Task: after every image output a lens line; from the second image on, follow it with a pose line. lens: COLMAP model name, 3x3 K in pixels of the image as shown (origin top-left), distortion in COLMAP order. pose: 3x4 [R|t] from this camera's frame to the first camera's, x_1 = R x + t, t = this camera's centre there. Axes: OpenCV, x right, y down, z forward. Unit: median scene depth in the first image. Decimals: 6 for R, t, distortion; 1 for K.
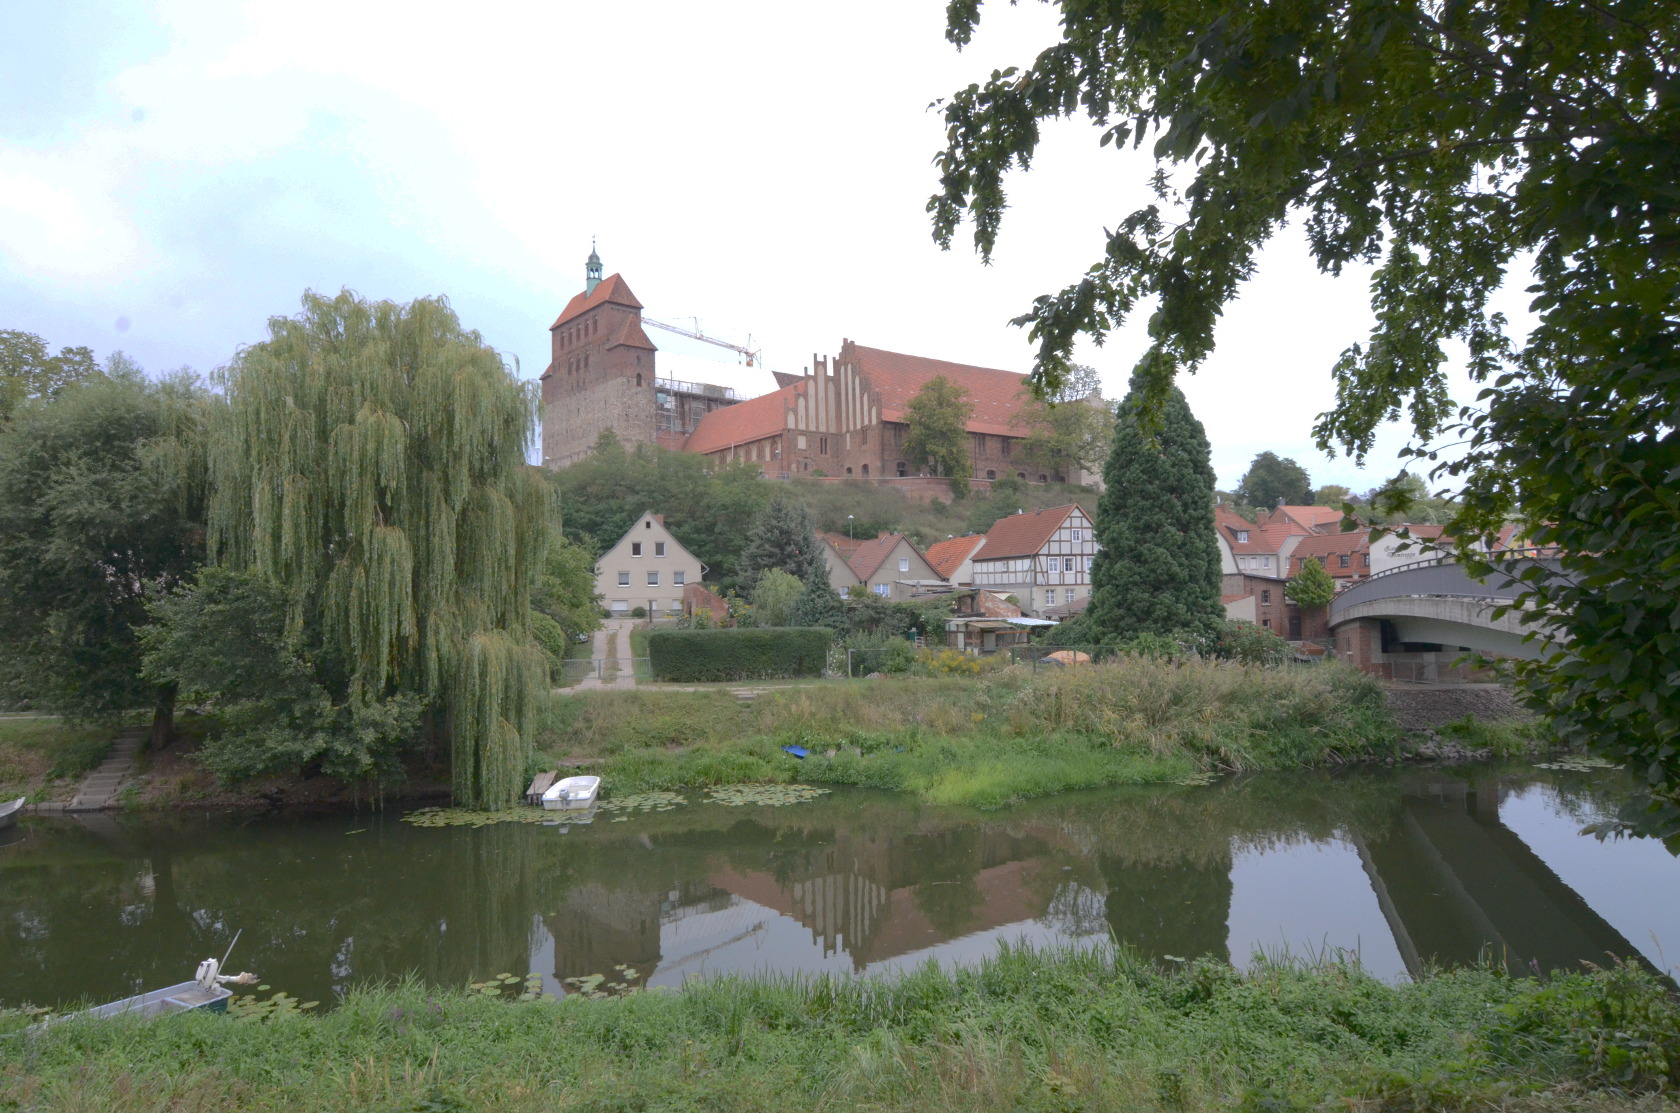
lens RADIAL K [[997.9, 0, 839.8], [0, 997.9, 553.2], [0, 0, 1]] dist [-0.001632, -0.000930]
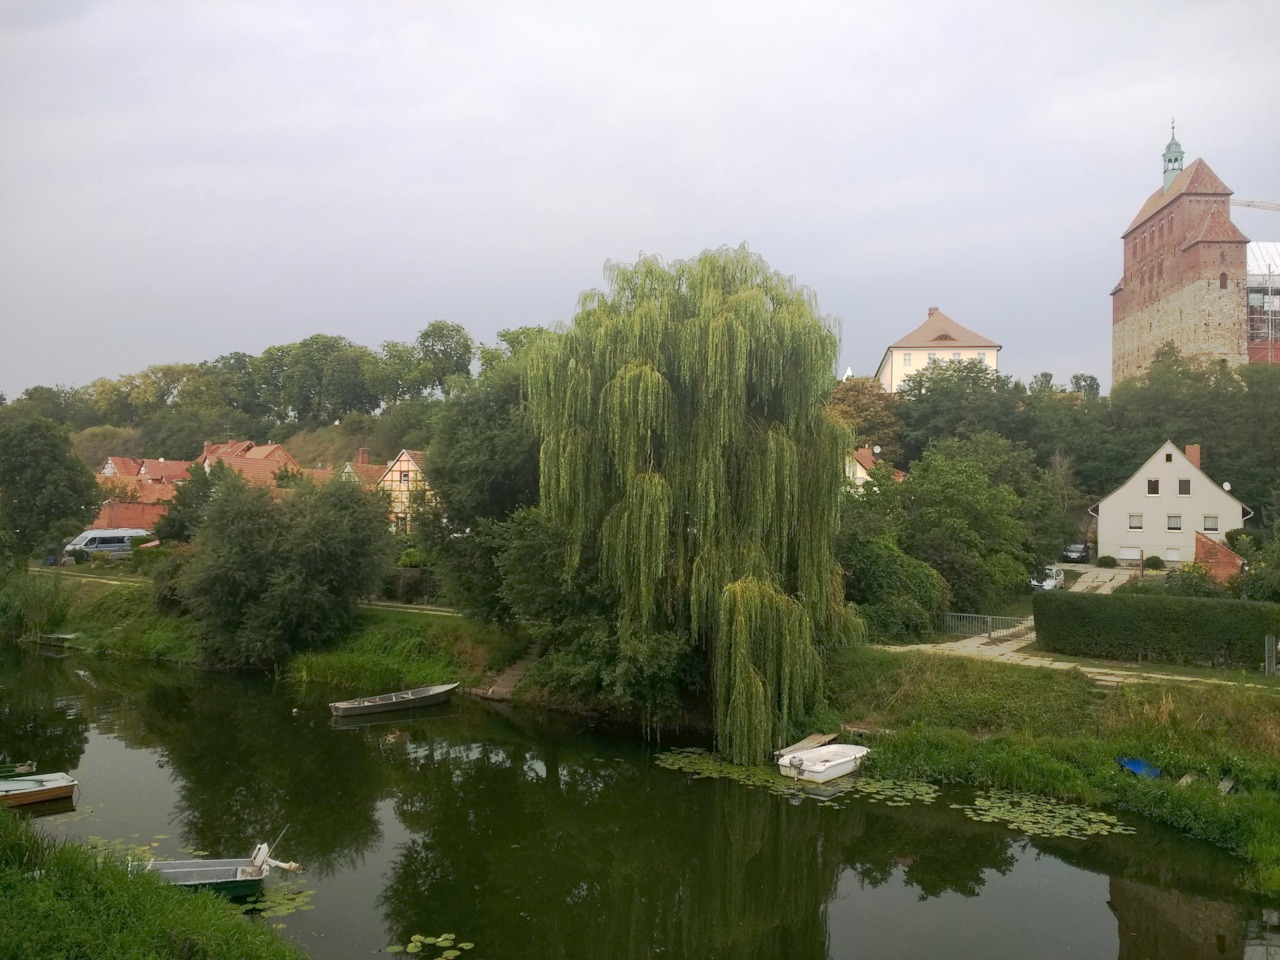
lens RADIAL K [[1013.3, 0, 639.8], [0, 1013.3, 480.0], [0, 0, 1]] dist [0.041850, -0.014070]
pose [[0.698699, 0.000651, -0.715416, 0.271885], [-0.003940, 0.999988, -0.002938, -0.014123], [0.715405, 0.004872, 0.698693, 0.220518]]
